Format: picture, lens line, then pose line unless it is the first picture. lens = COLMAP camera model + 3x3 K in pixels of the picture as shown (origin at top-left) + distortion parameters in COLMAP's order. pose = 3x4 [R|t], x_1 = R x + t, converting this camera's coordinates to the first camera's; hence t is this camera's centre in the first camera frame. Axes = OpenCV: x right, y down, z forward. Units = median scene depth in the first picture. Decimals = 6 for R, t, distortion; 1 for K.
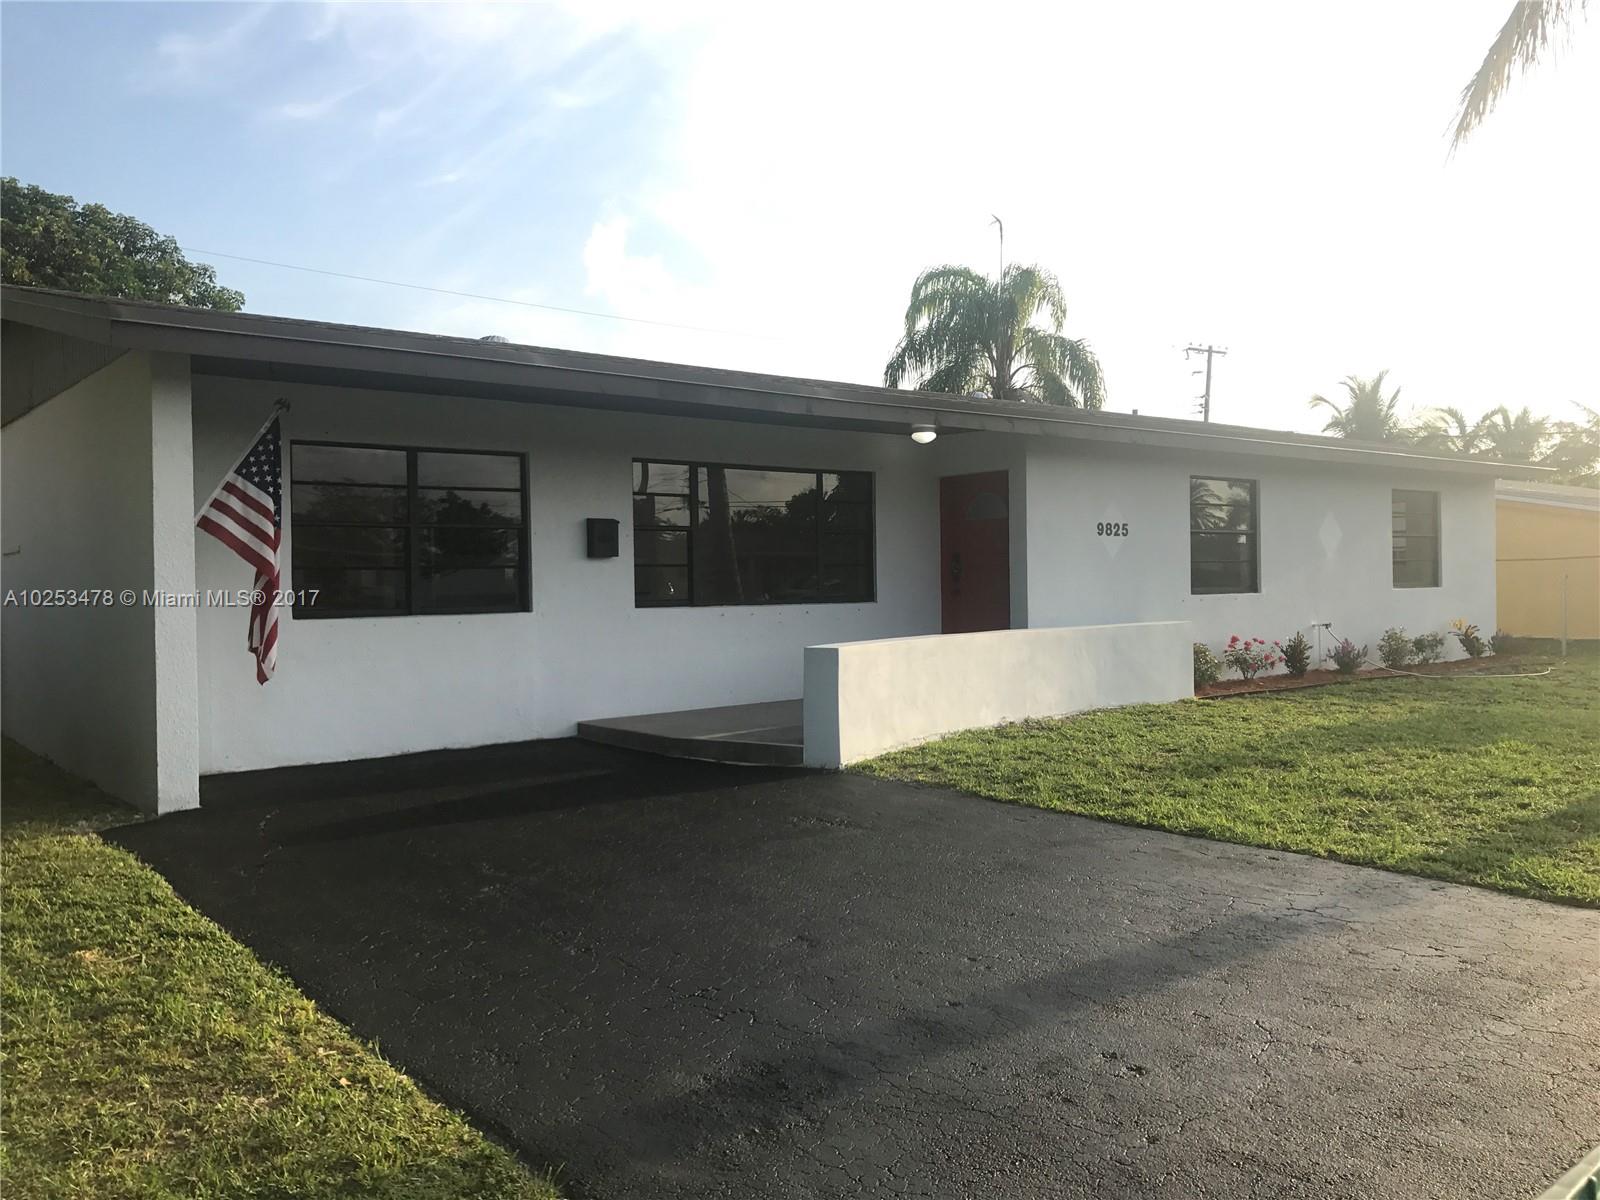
lens RADIAL K [[1312.1, 0, 800.0], [0, 1312.1, 600.0], [0, 0, 1]] dist [0.115468, -0.170031]
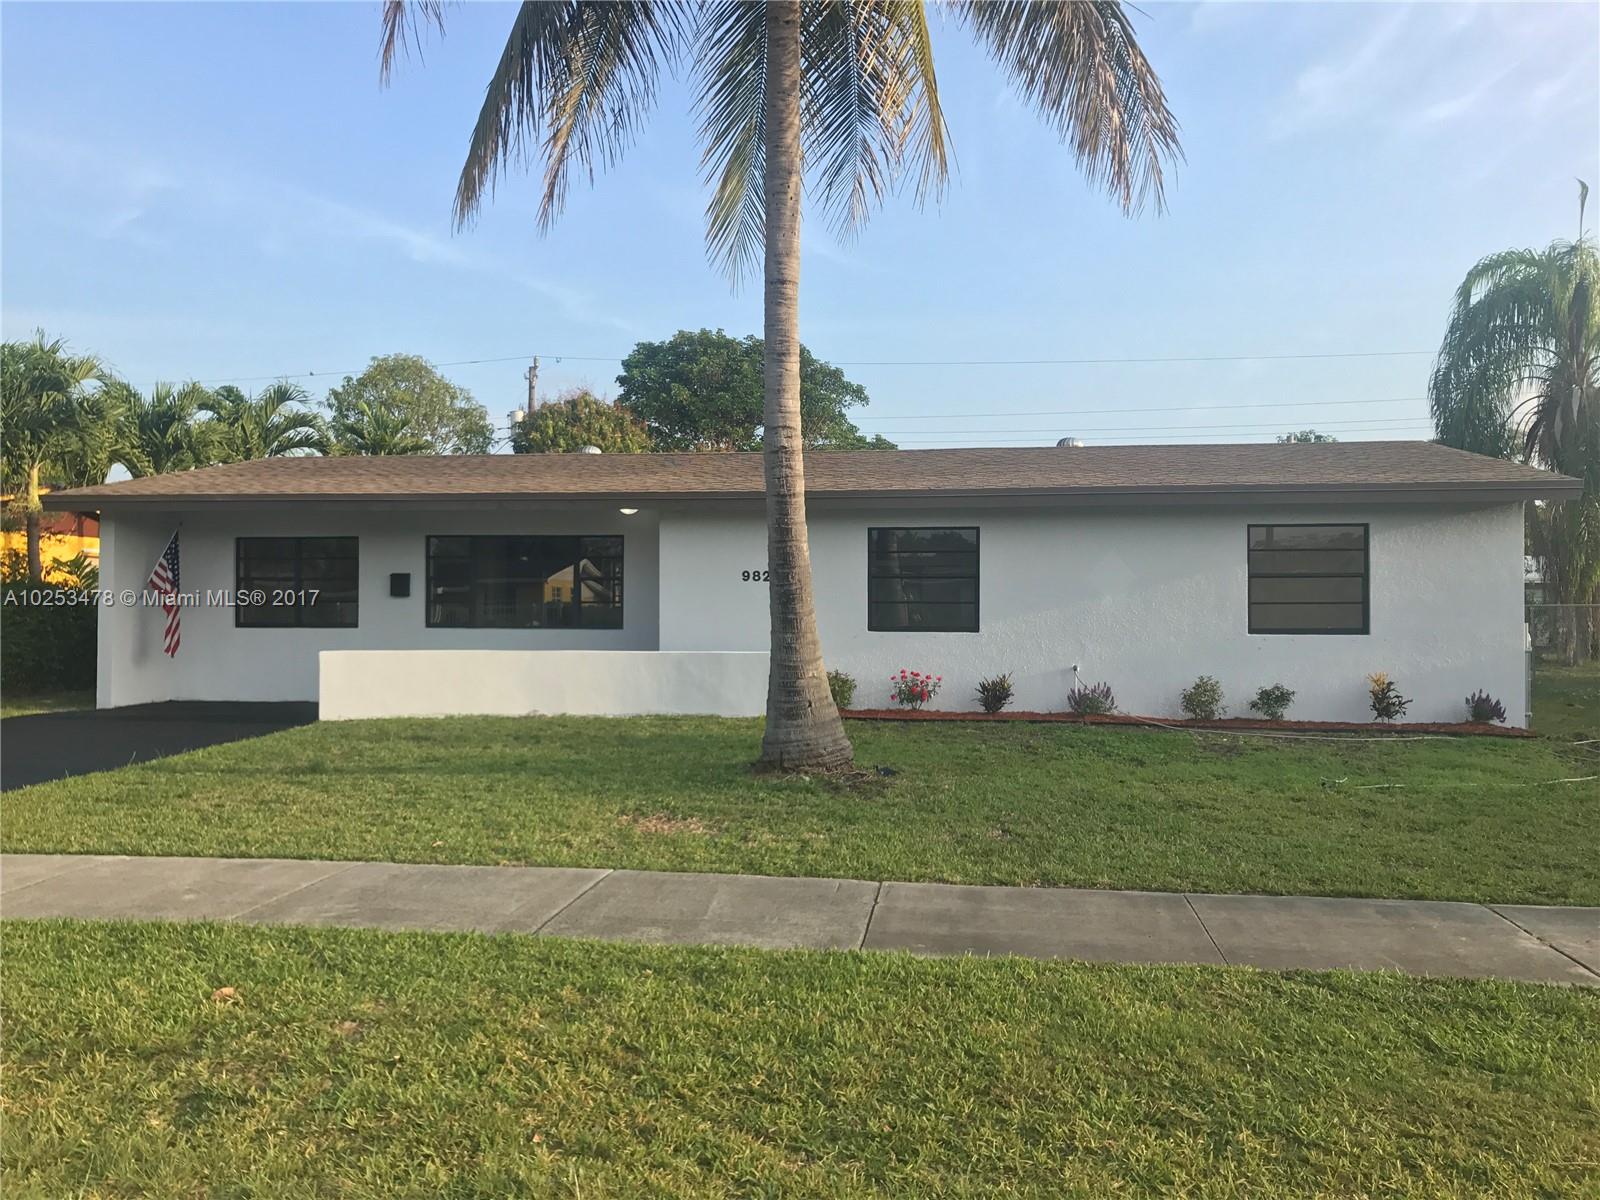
lens RADIAL K [[1312.1, 0, 800.0], [0, 1312.1, 600.0], [0, 0, 1]] dist [0.115468, -0.170031]
pose [[0.674282, 0.017305, -0.738271, 1.406956], [-0.023404, 0.999724, 0.002058, -0.042041], [0.738103, 0.015891, 0.674501, 0.221884]]
